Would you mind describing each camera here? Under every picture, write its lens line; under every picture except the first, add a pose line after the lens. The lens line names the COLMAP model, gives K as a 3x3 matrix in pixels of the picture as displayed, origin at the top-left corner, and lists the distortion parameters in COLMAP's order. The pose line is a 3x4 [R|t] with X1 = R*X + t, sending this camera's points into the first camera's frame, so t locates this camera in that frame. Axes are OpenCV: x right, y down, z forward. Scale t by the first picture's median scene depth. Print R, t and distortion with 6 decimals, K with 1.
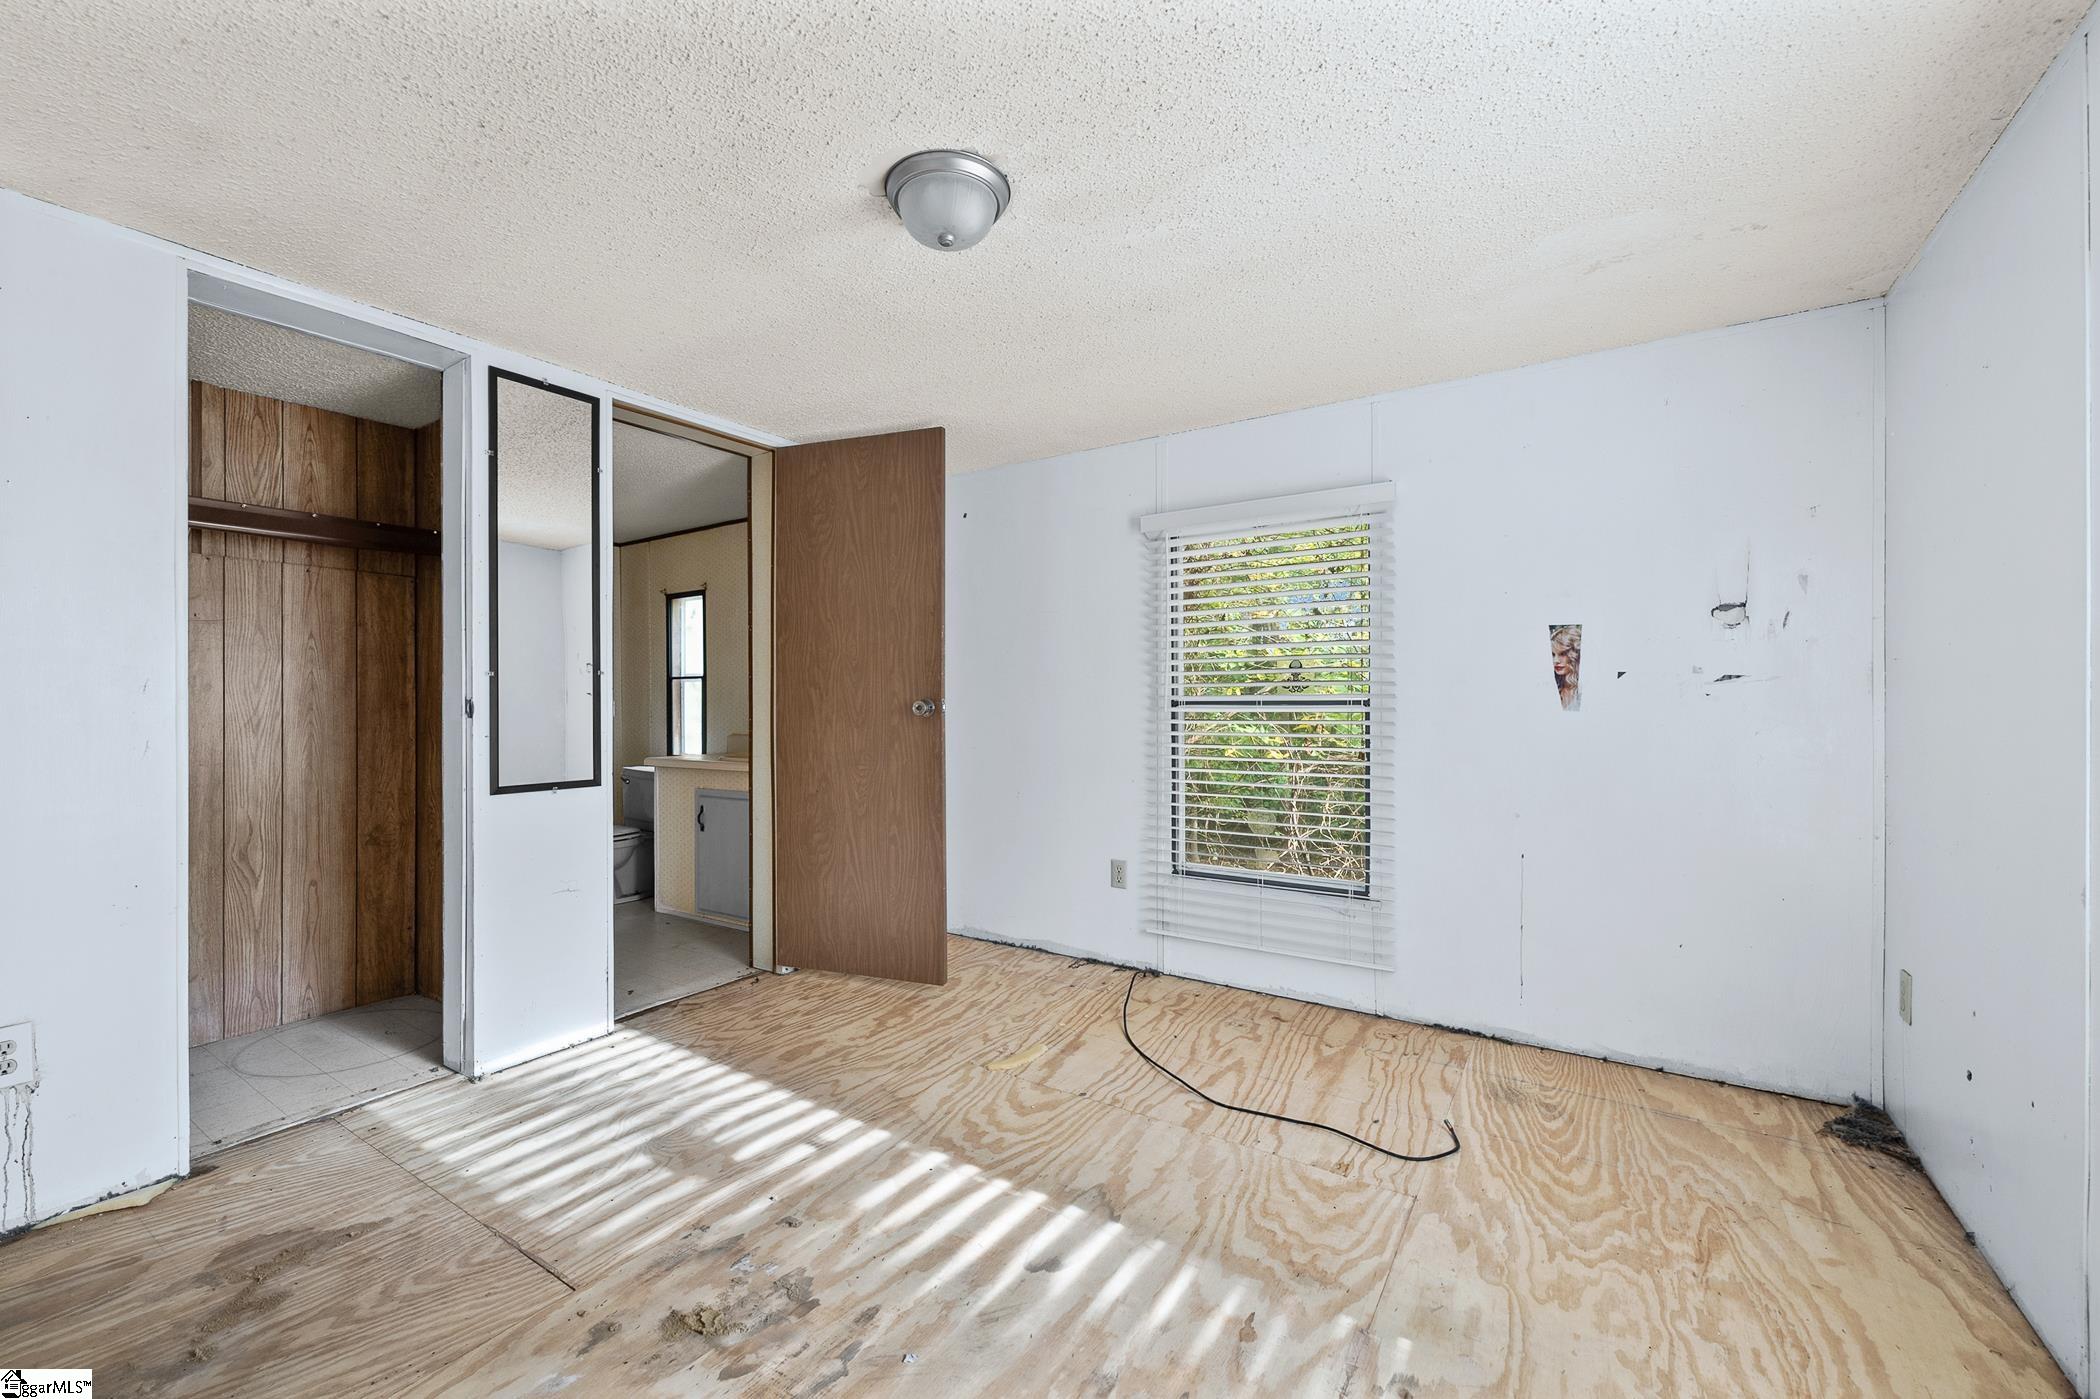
lens RADIAL K [[850.6, 0, 960.2], [0, 850.6, 706.0], [0, 0, 1]] dist [-0.000602, 0.000026]
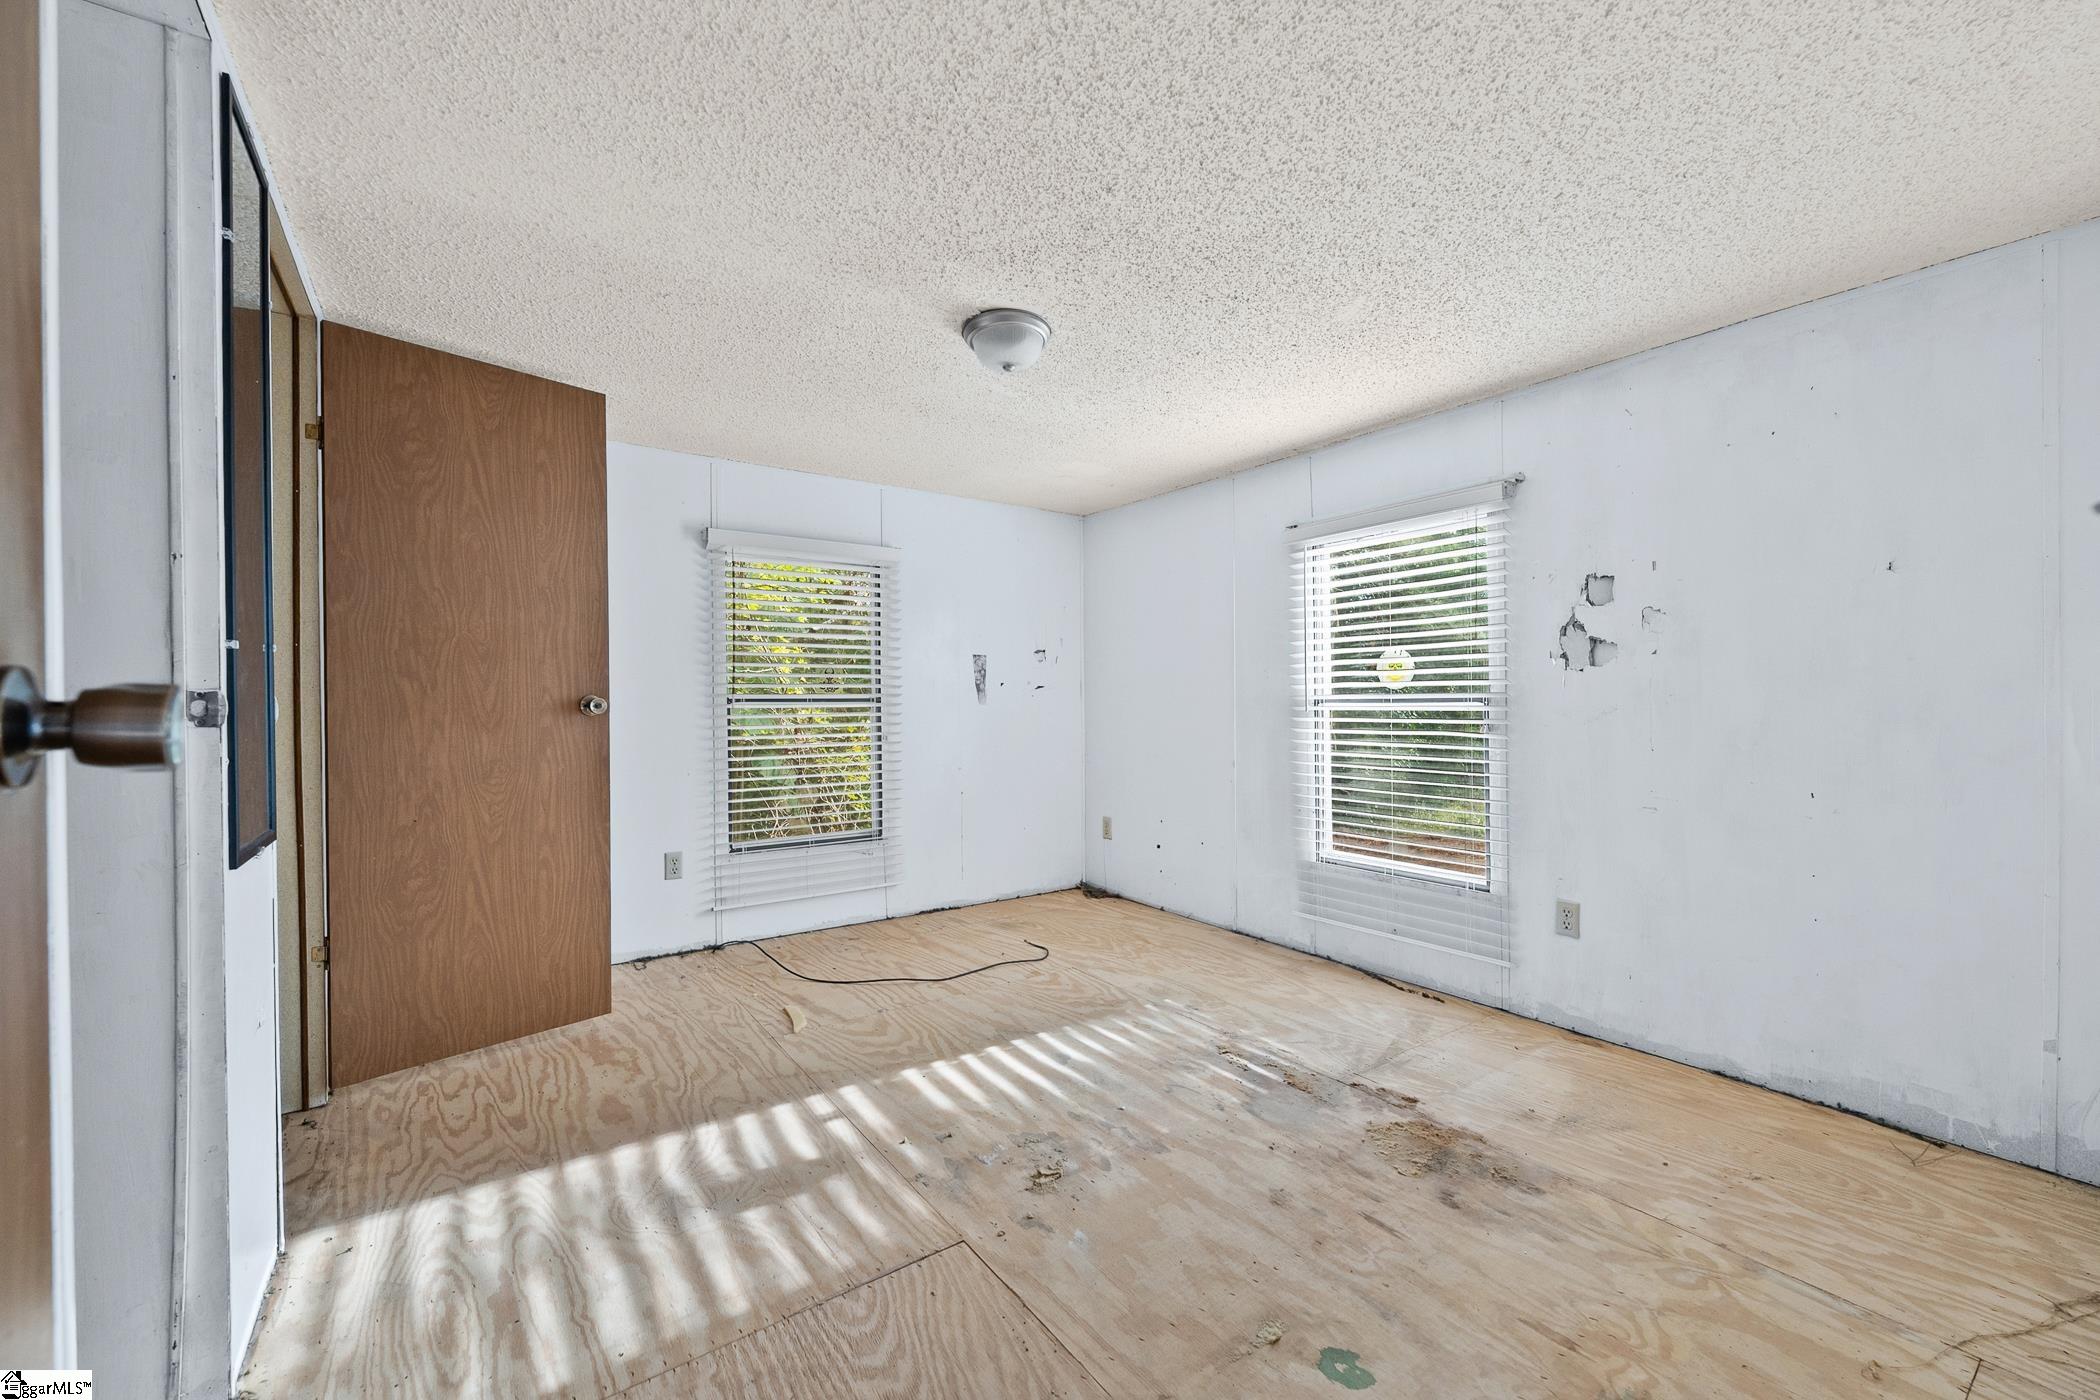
lens RADIAL K [[829.1, 0, 1043.6], [0, 829.1, 697.0], [0, 0, 1]] dist [-0.002181, -0.000046]
pose [[0.334351, 0.004130, 0.942440, -0.909667], [0.004713, 0.999971, -0.006054, 0.000882], [-0.942437, 0.006466, 0.334321, 0.351037]]
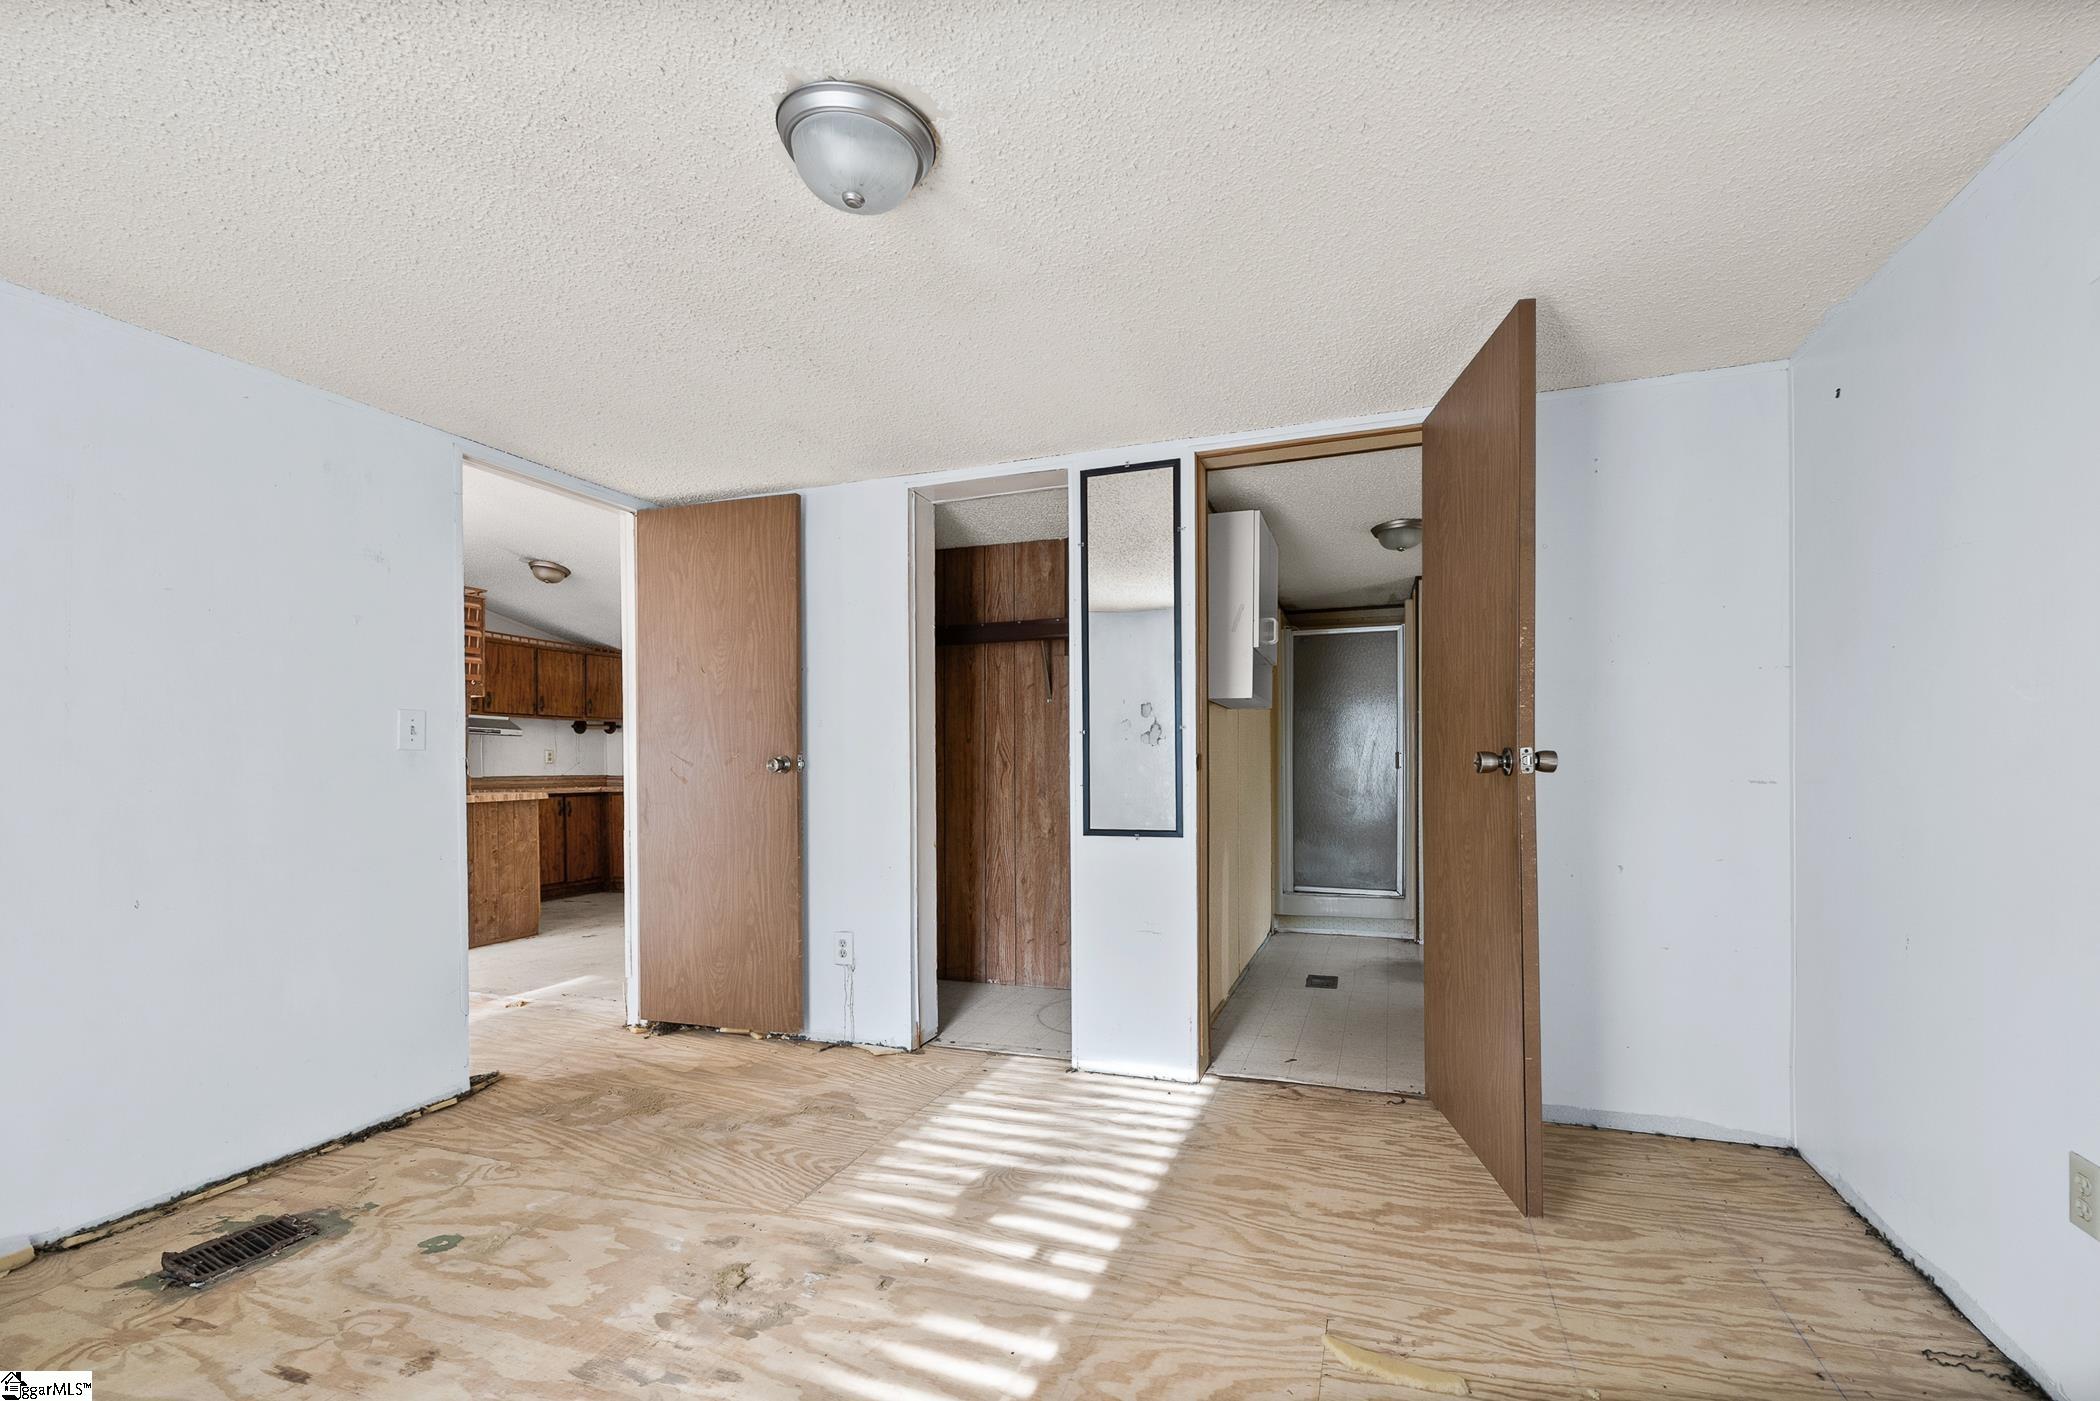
lens RADIAL K [[851.7, 0, 1116.4], [0, 851.7, 764.2], [0, 0, 1]] dist [0.000013, -0.000313]
pose [[0.321662, 0.005581, -0.946838, 0.601444], [0.004520, 0.999962, 0.007430, -0.002567], [0.946844, -0.006670, 0.321625, 0.686781]]
